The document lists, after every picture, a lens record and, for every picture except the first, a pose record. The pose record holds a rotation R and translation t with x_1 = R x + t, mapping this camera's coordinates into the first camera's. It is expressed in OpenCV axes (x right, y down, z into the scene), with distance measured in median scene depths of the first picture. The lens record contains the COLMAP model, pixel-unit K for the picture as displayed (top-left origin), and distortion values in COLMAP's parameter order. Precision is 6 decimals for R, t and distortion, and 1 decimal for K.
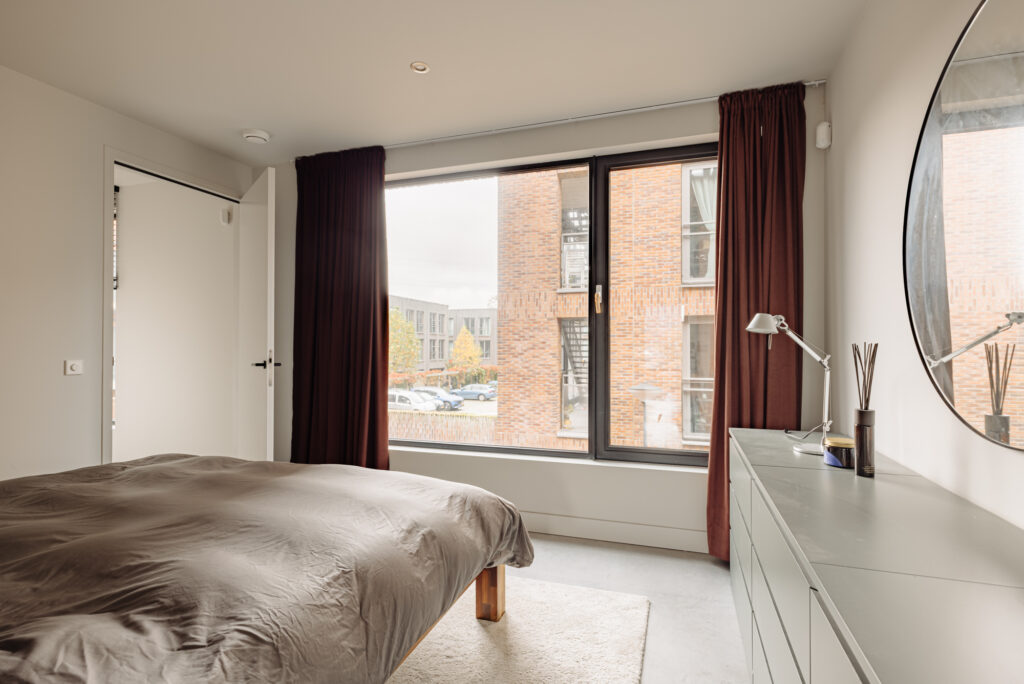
lens RADIAL K [[486.4, 0, 512.0], [0, 486.4, 342.0], [0, 0, 1]] dist [0.005330, -0.000745]
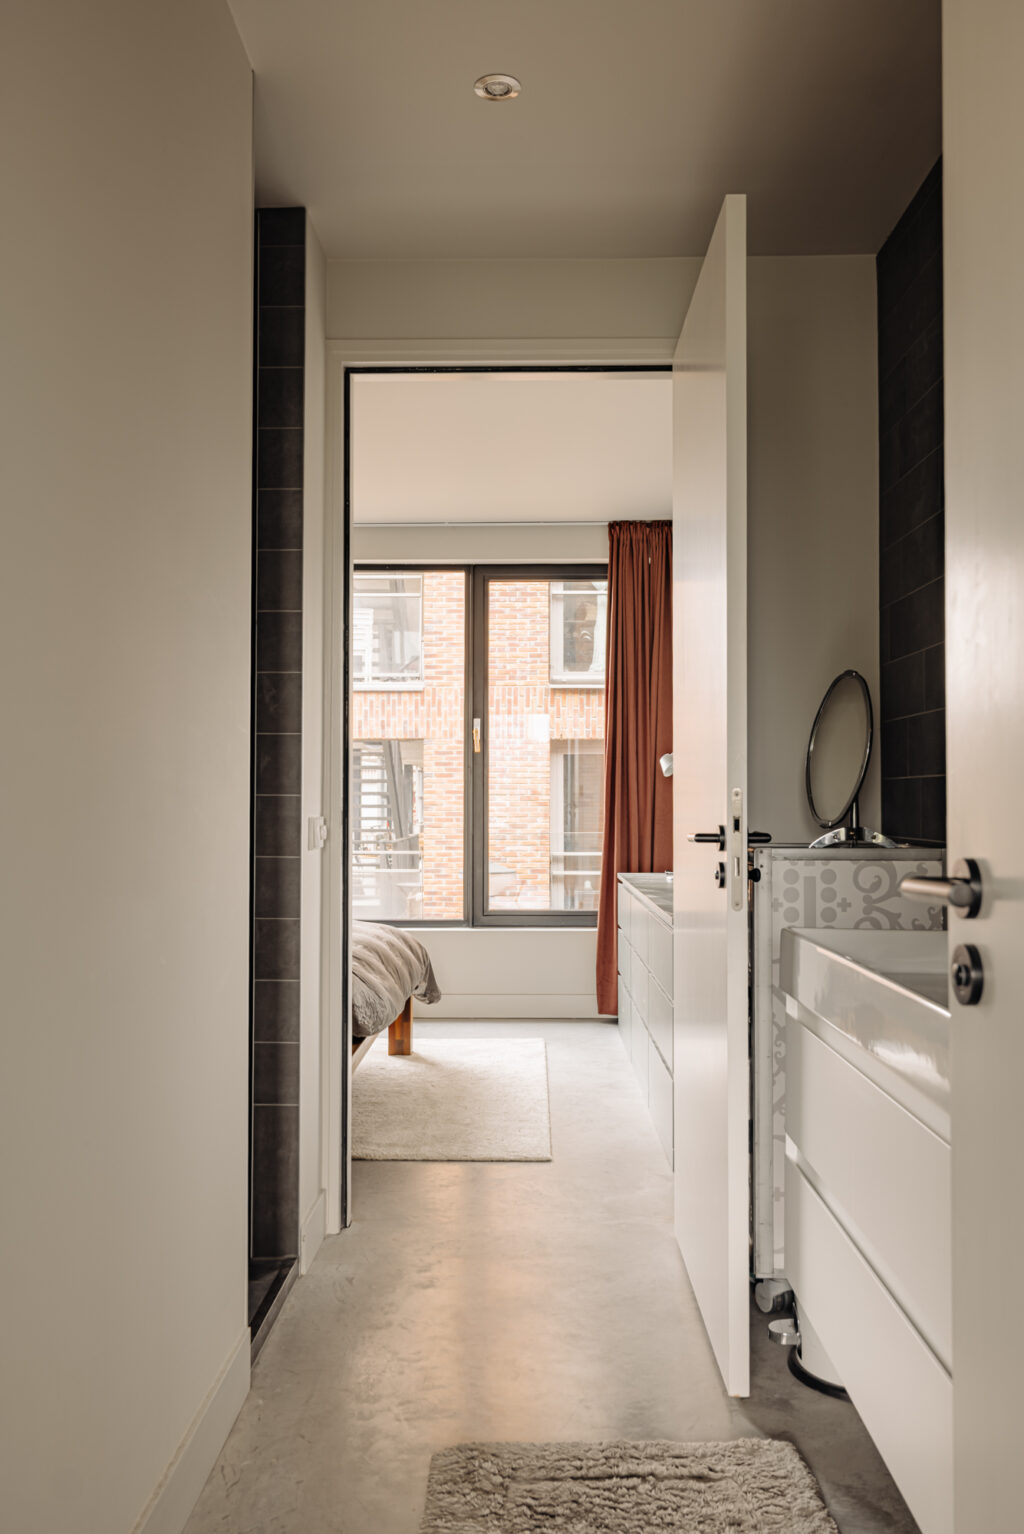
lens RADIAL K [[1328.1, 0, 512.0], [0, 1328.1, 767.0], [0, 0, 1]] dist [-0.001641, -0.000158]
pose [[0.947682, 0.005718, 0.319165, -0.485173], [-0.000703, 0.999874, -0.015827, 0.004300], [-0.319216, 0.014775, 0.947567, -1.163800]]
